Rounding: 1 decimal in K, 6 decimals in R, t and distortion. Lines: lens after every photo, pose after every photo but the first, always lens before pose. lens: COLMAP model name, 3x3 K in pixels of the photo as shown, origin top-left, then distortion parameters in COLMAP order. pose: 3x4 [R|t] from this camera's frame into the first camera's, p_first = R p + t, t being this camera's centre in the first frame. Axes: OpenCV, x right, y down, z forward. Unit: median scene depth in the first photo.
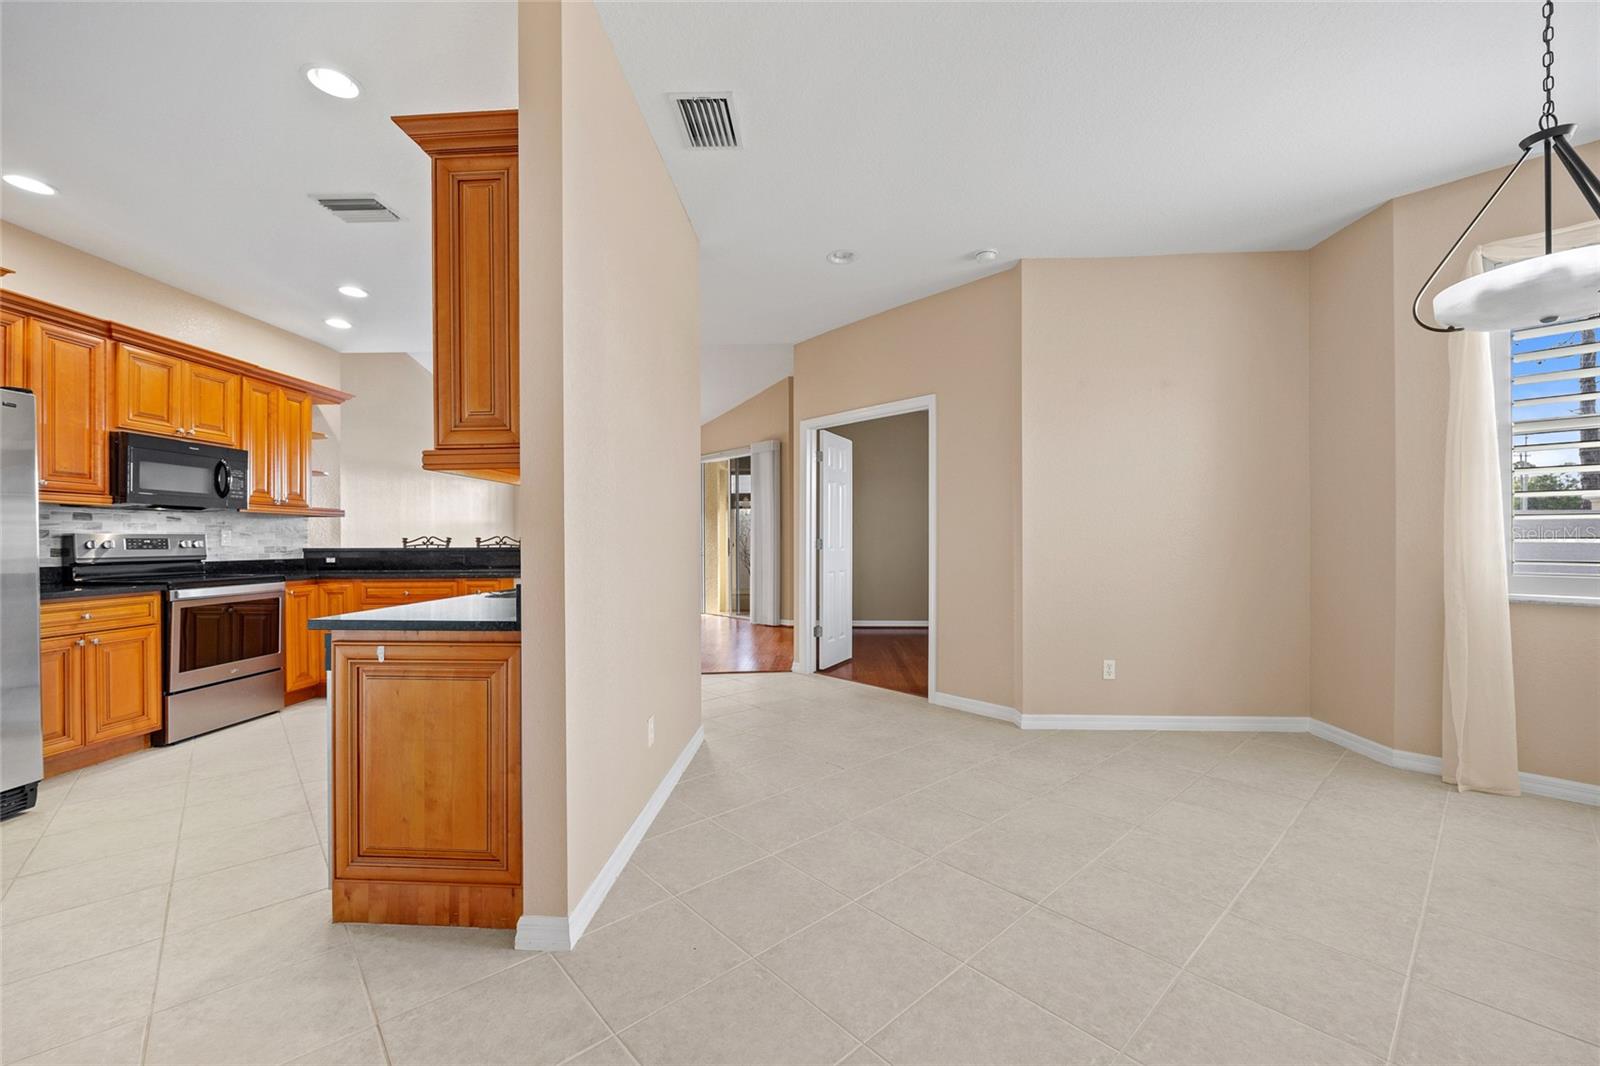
lens RADIAL K [[634.9, 0, 794.2], [0, 634.9, 540.1], [0, 0, 1]] dist [-0.003575, 0.000020]
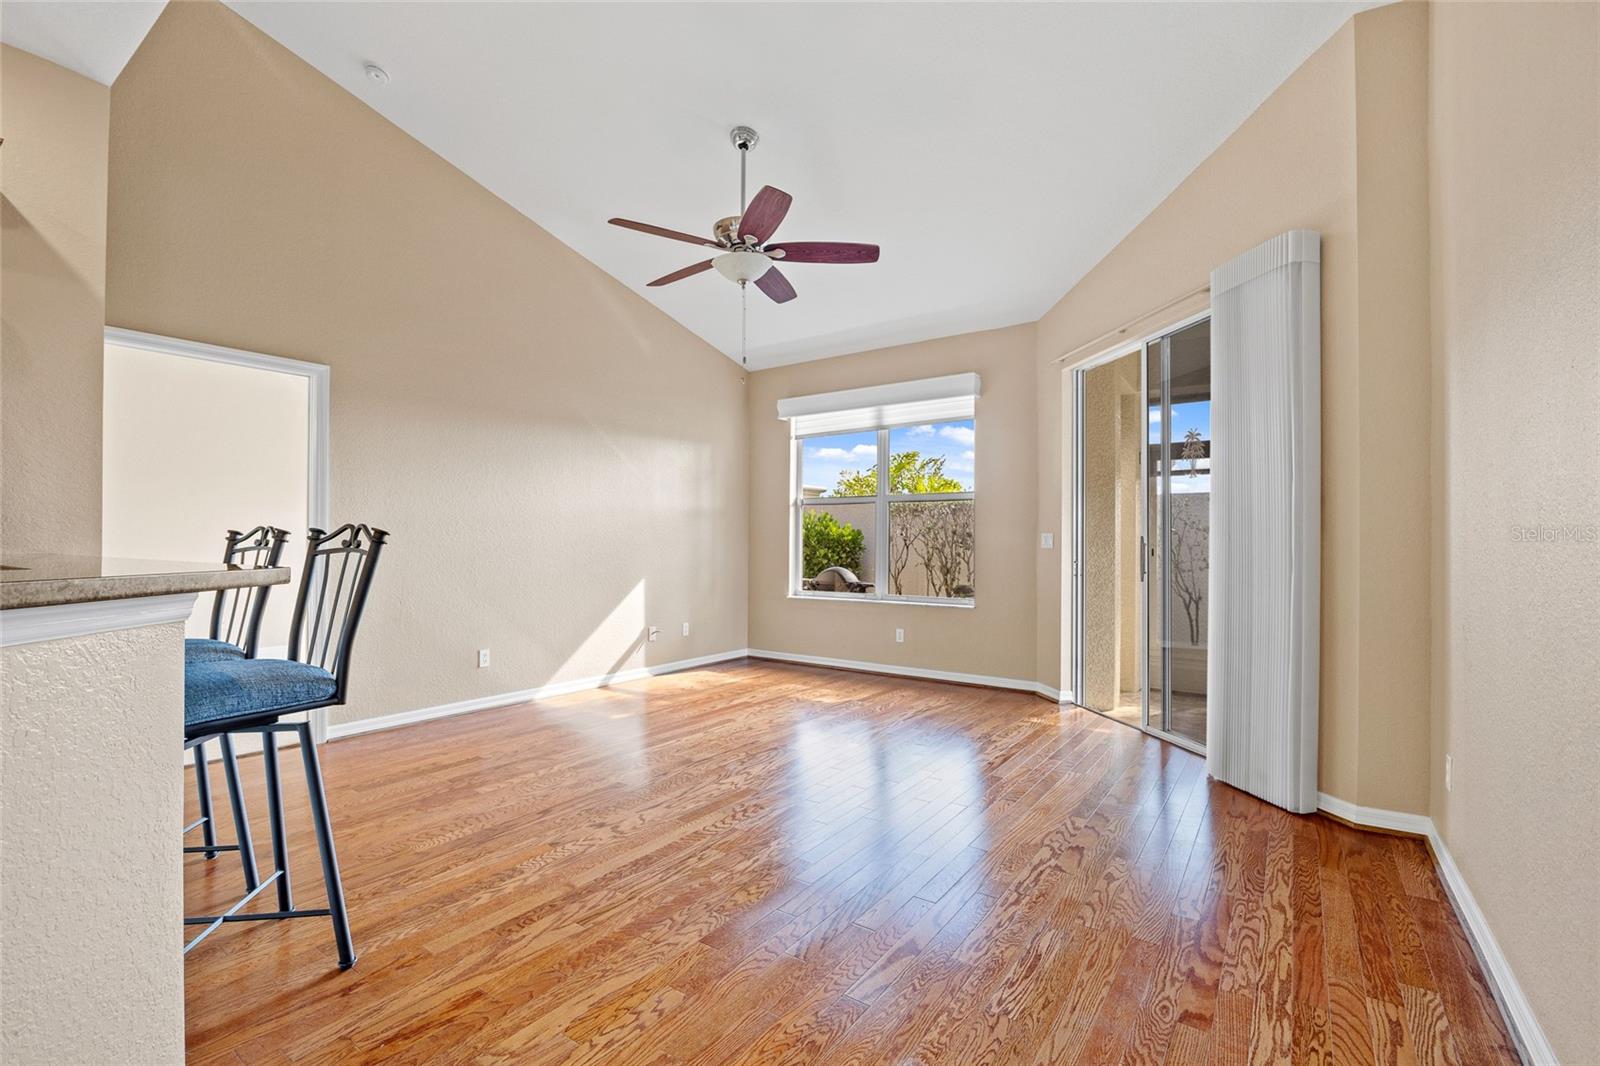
lens RADIAL K [[718.5, 0, 793.7], [0, 718.5, 531.1], [0, 0, 1]] dist [-0.026006, 0.000165]
pose [[0.848925, 0.003939, -0.528499, -0.134723], [-0.012493, 0.999842, -0.012616, 0.004027], [0.528366, 0.017313, 0.848840, 1.290512]]
